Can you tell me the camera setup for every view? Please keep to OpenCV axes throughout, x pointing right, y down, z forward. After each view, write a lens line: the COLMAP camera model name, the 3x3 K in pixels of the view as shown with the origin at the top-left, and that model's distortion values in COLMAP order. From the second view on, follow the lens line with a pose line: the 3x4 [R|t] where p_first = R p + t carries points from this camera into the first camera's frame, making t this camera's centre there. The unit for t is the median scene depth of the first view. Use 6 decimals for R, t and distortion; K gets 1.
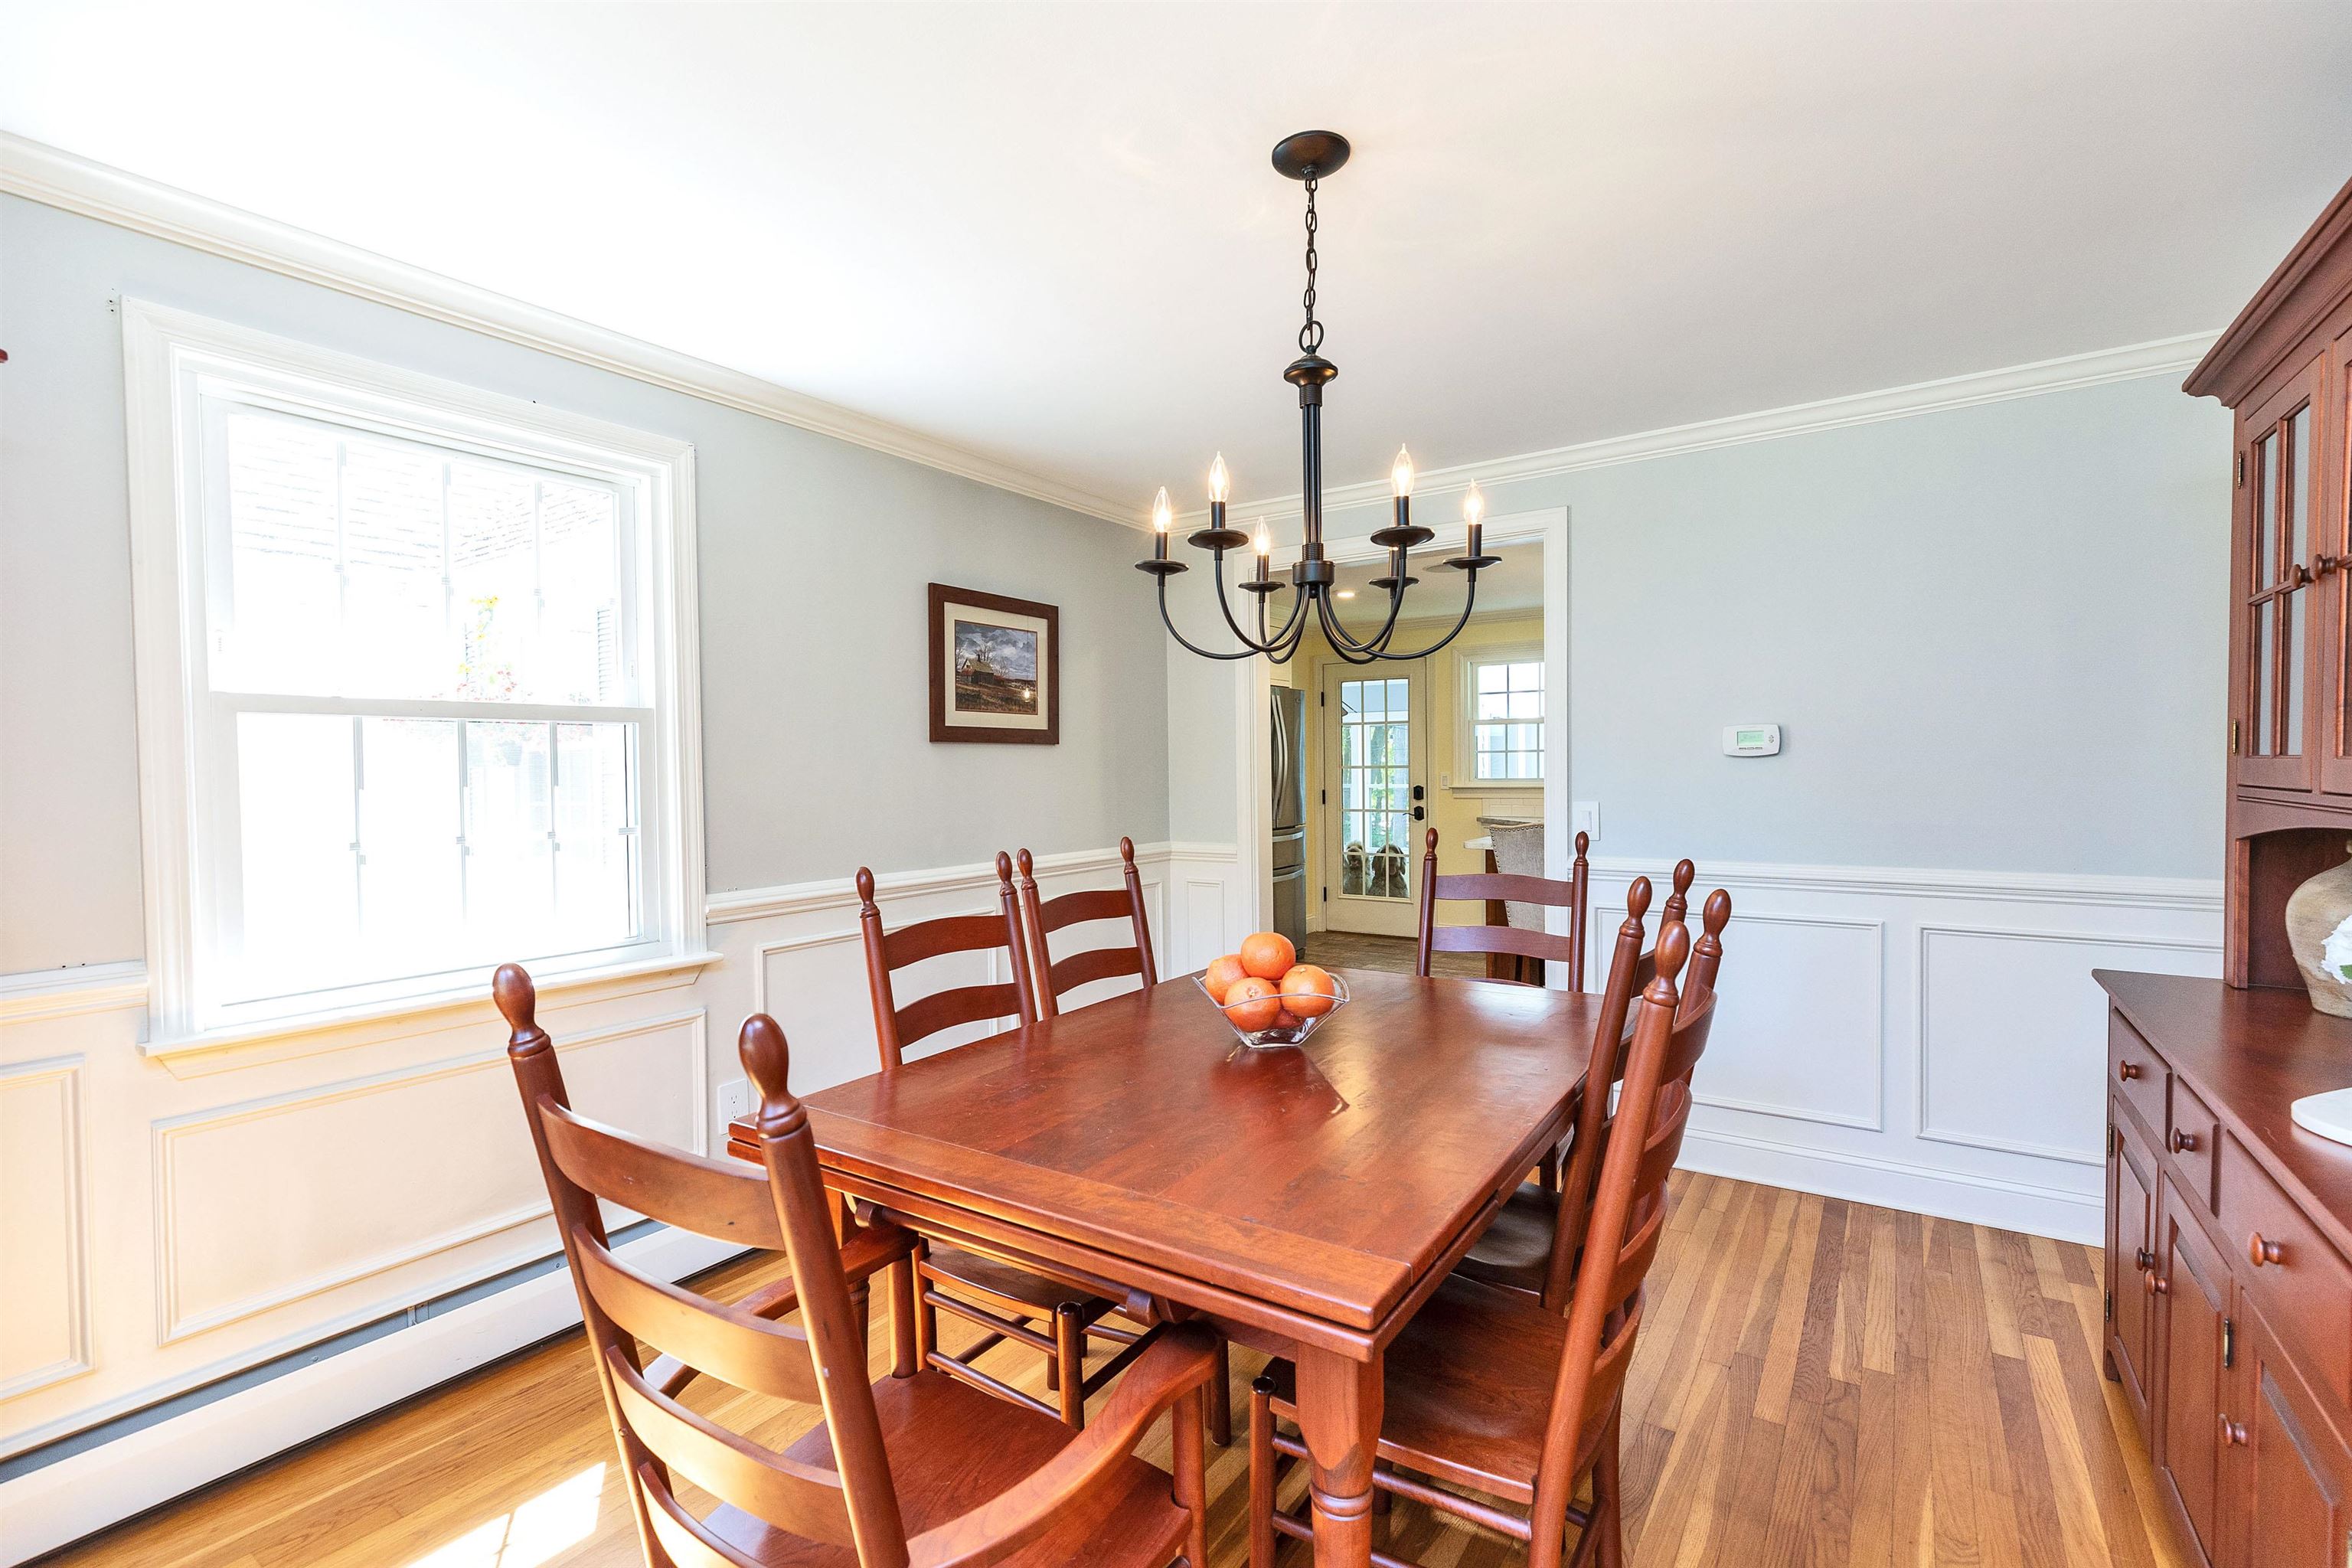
lens RADIAL K [[1053.9, 0, 1181.3], [0, 1053.9, 783.0], [0, 0, 1]] dist [0.009166, -0.001025]
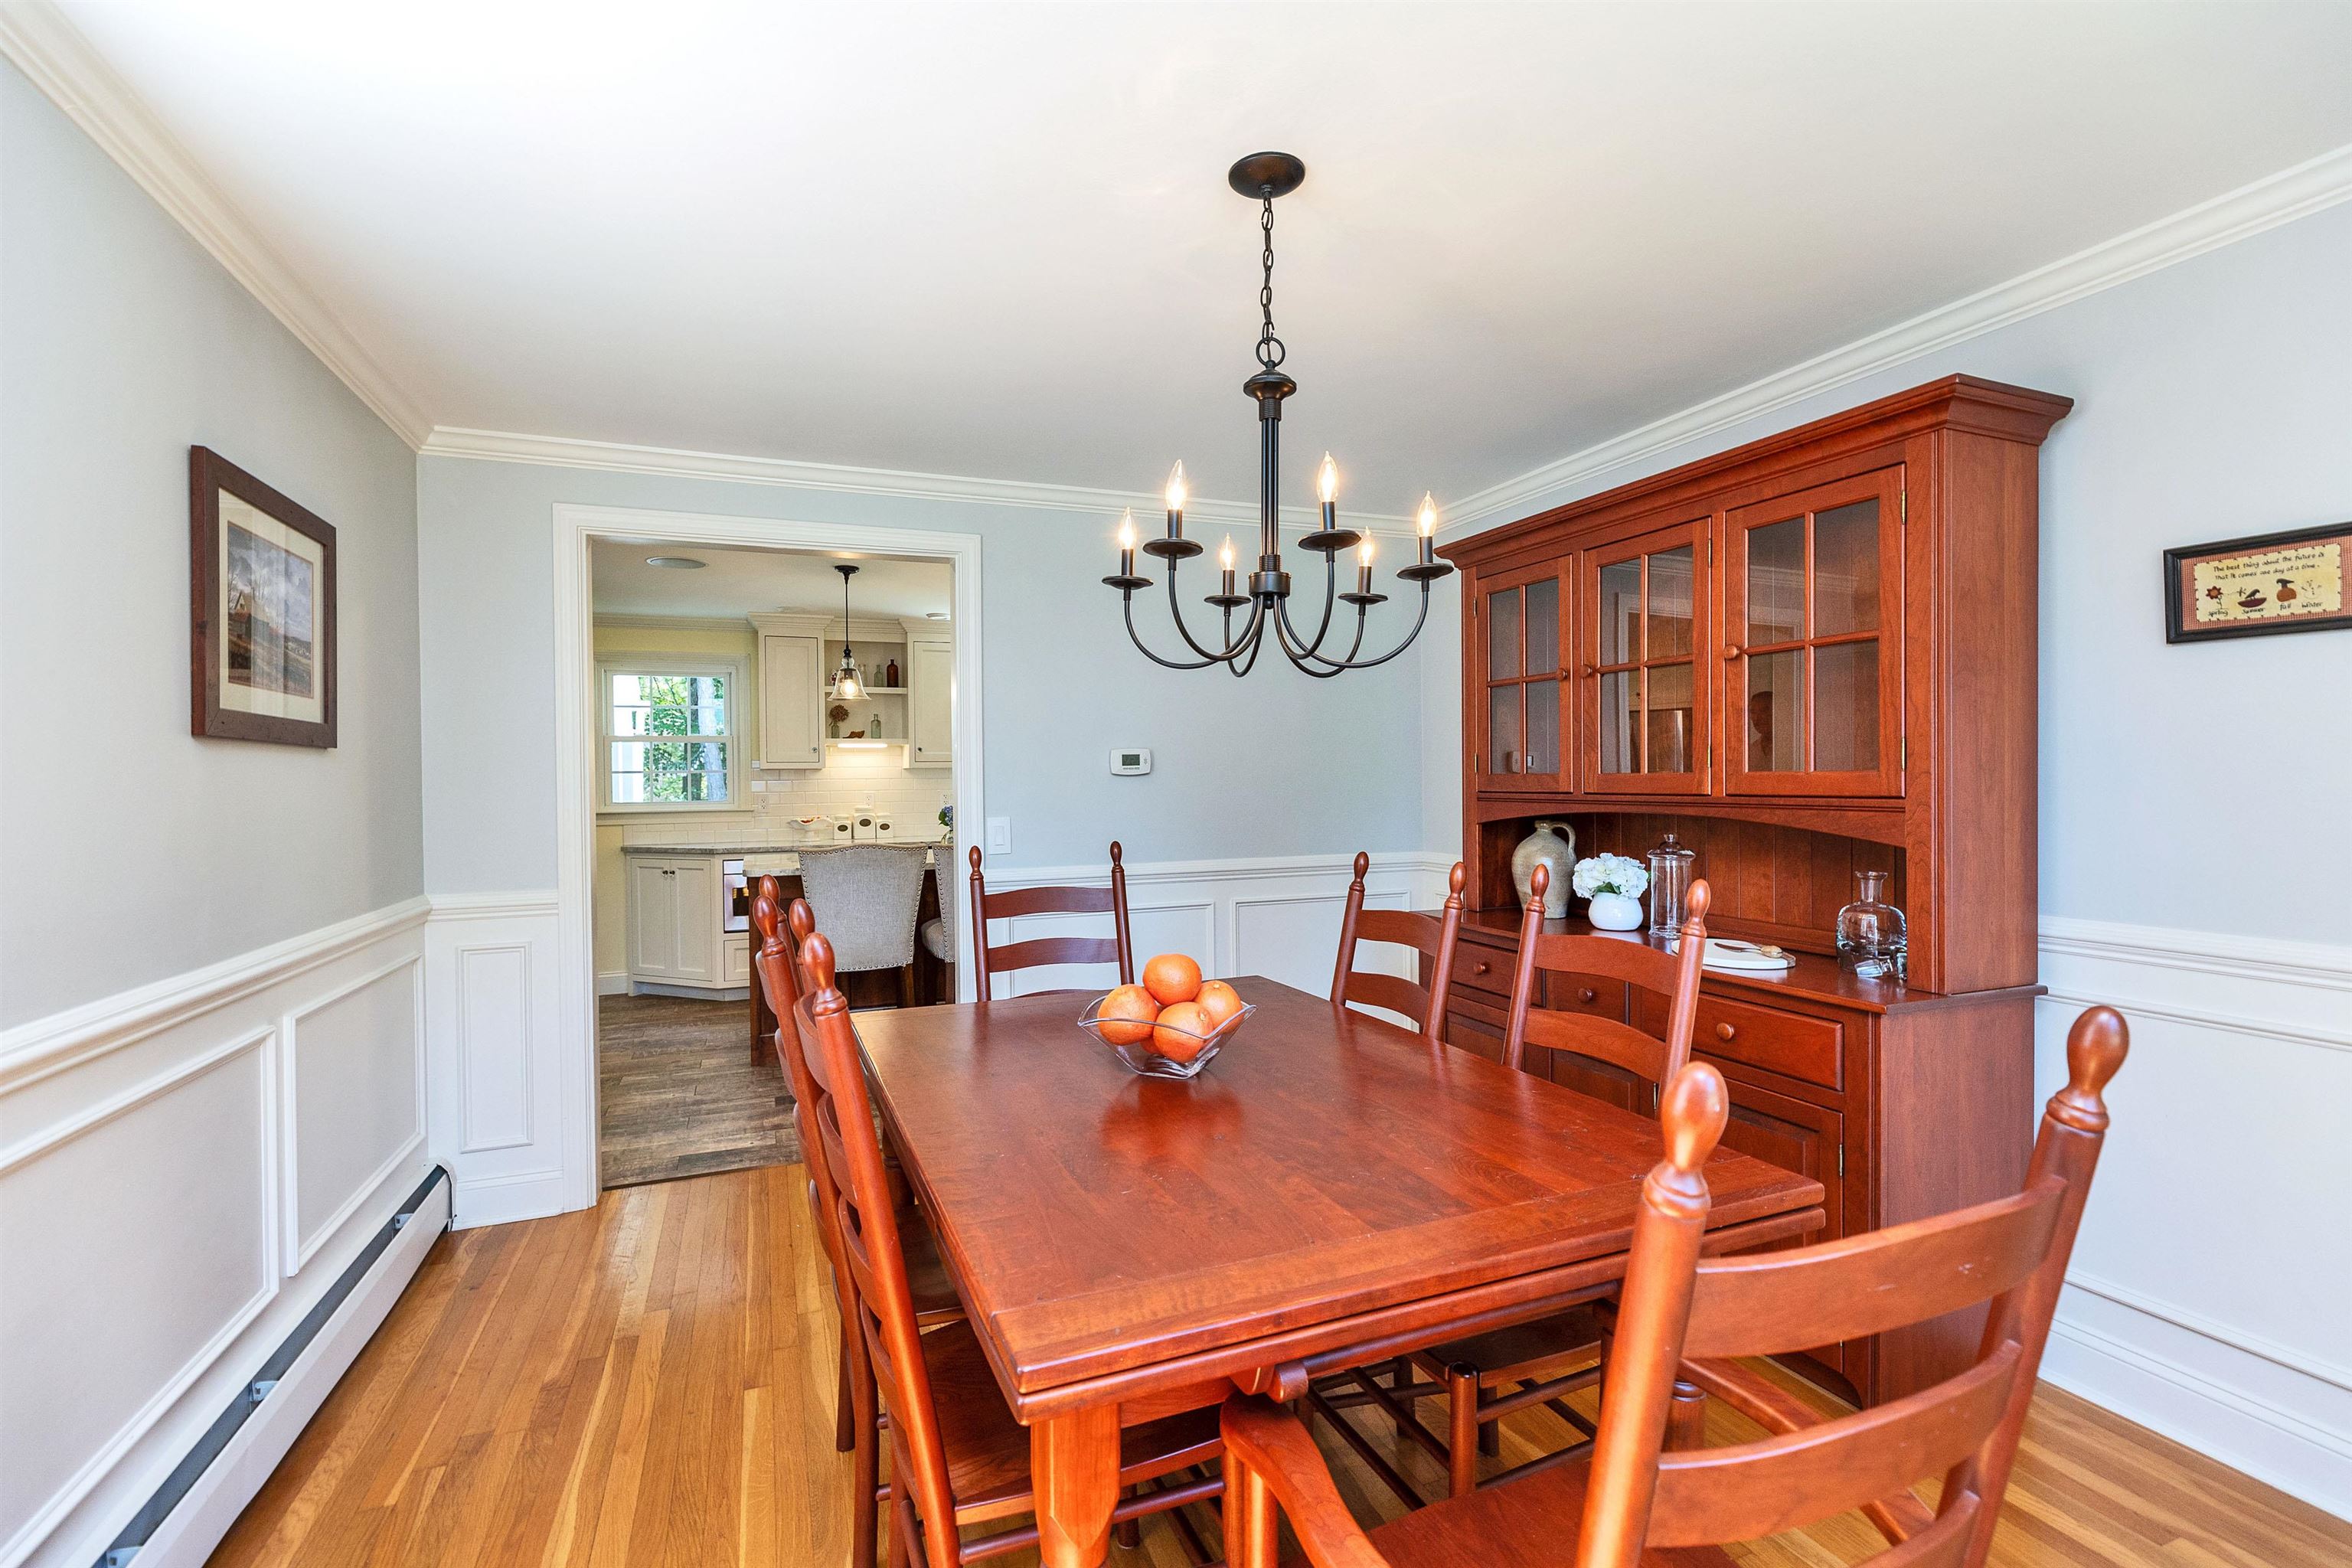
lens RADIAL K [[1053.9, 0, 1181.3], [0, 1053.9, 783.0], [0, 0, 1]] dist [0.009166, -0.001025]
pose [[0.562184, 0.002639, 0.827008, -0.748480], [0.017713, 0.999727, -0.015232, 0.004538], [-0.826822, 0.023212, 0.561984, 0.504576]]
